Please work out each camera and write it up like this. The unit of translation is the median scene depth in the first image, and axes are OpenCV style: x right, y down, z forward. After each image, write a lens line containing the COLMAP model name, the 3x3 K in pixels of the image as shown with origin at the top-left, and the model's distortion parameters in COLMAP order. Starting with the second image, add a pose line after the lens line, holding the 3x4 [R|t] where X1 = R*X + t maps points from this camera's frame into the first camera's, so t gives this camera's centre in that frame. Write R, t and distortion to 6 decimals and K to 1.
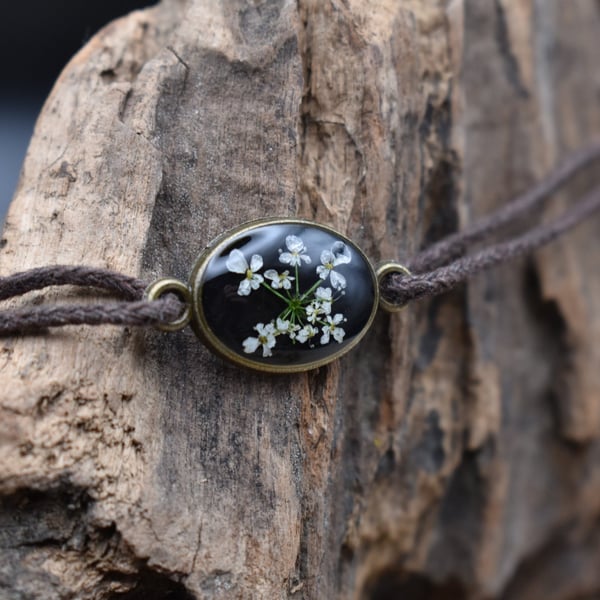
lens RADIAL K [[1964.7, 0, 300.0], [0, 1964.7, 300.0], [0, 0, 1]] dist [0.034021, 0.010737]
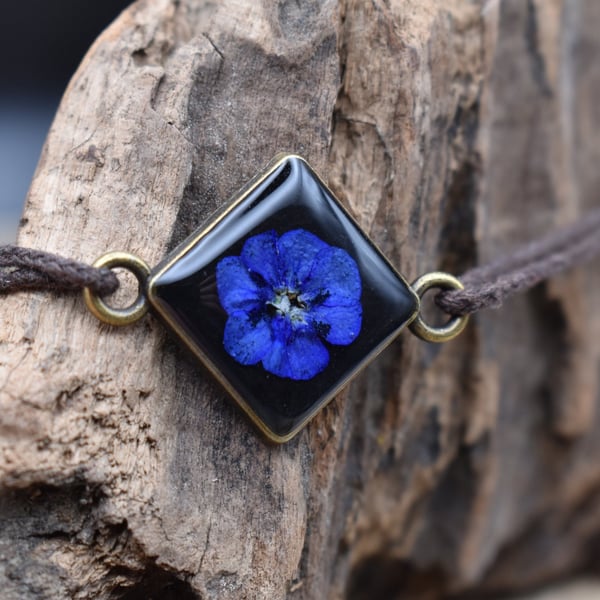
lens RADIAL K [[1964.7, 0, 300.0], [0, 1964.7, 300.0], [0, 0, 1]] dist [0.034021, 0.010737]
pose [[0.995977, 0.070218, 0.055672, -0.065522], [-0.074737, 0.993682, 0.083733, -0.083431], [-0.049440, -0.087557, 0.994932, 0.008719]]
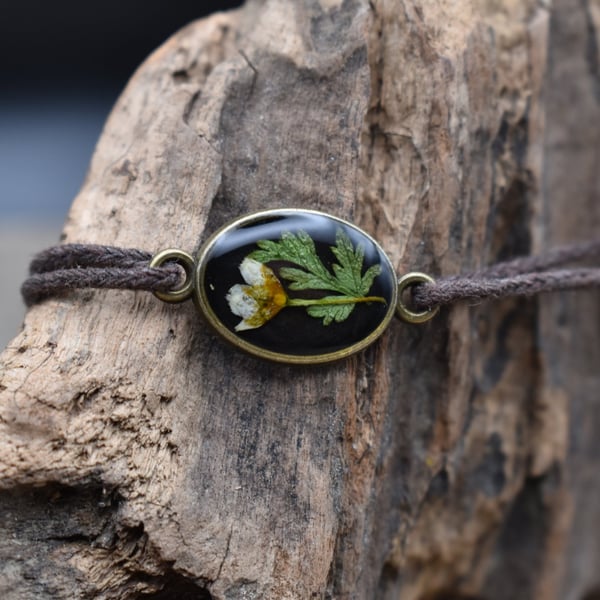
lens RADIAL K [[1964.7, 0, 300.0], [0, 1964.7, 300.0], [0, 0, 1]] dist [0.034021, 0.010737]
pose [[0.991123, 0.062369, -0.117413, 0.089536], [-0.062562, 0.998039, 0.002043, -0.006686], [0.117310, 0.005321, 0.993081, 0.015600]]
